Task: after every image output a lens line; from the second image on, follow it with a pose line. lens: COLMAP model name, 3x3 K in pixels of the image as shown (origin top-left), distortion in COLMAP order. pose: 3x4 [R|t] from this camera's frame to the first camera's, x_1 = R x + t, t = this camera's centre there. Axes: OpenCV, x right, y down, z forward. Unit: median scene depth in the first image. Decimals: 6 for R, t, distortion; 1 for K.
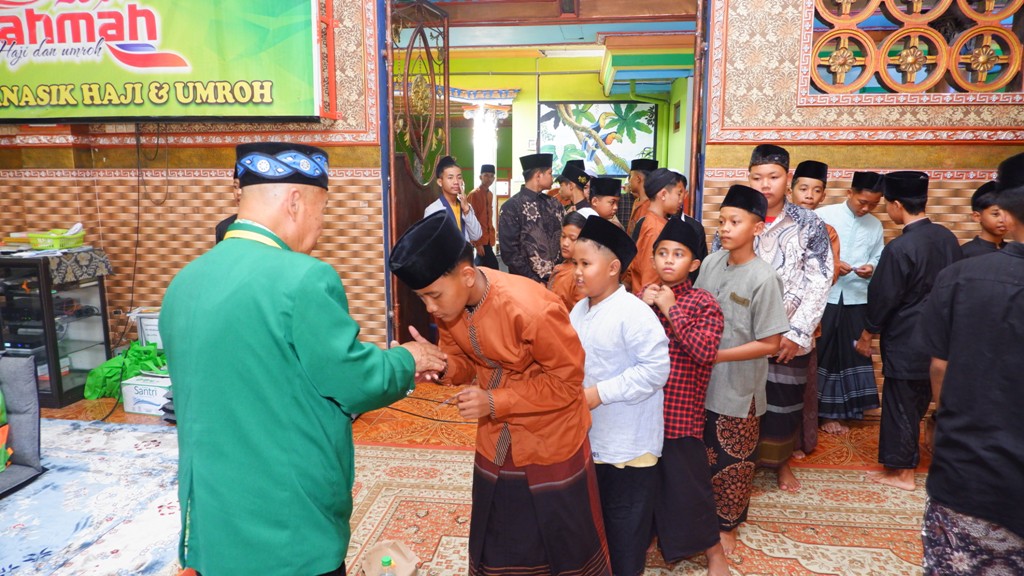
lens RADIAL K [[677.9, 0, 512.0], [0, 677.9, 288.0], [0, 0, 1]] dist [-0.023039, -0.001936]
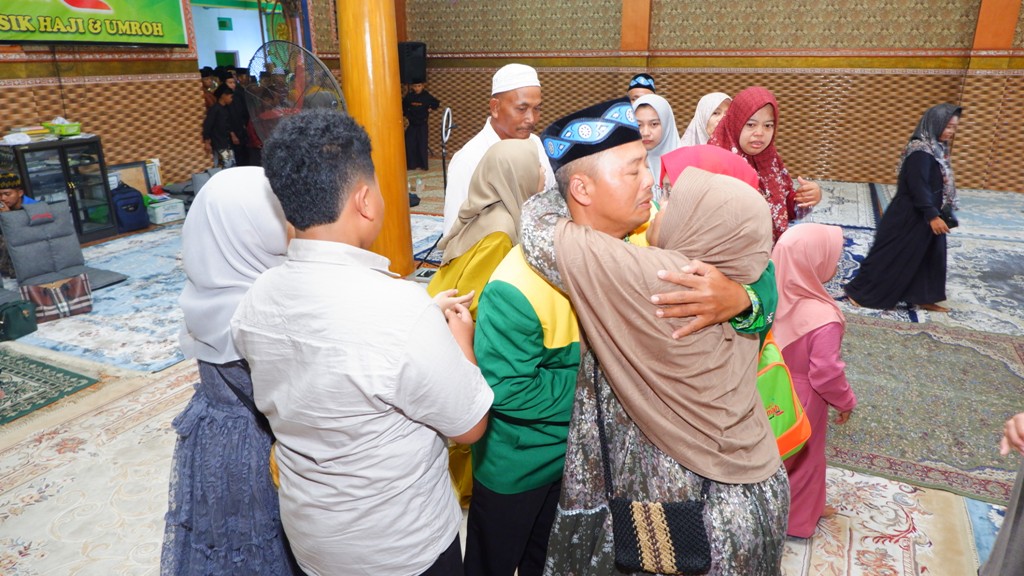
lens RADIAL K [[677.9, 0, 512.0], [0, 677.9, 288.0], [0, 0, 1]] dist [-0.023039, -0.001936]
pose [[0.308021, -0.305837, 0.900881, -1.792236], [0.162615, 0.949911, 0.266882, 0.027246], [-0.937379, 0.064292, 0.342326, -0.384781]]
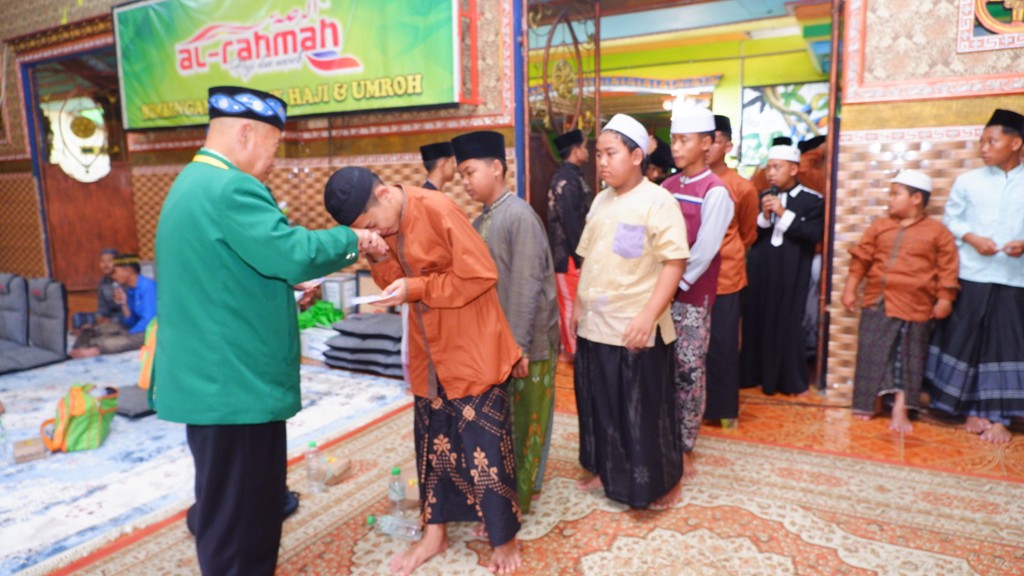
lens RADIAL K [[681.4, 0, 512.0], [0, 681.4, 288.0], [0, 0, 1]] dist [-0.009446, -0.008197]
pose [[0.927372, 0.036214, -0.372383, 0.215818], [-0.041199, 0.999136, -0.005435, 0.051123], [0.371864, 0.020382, 0.928063, 0.004182]]
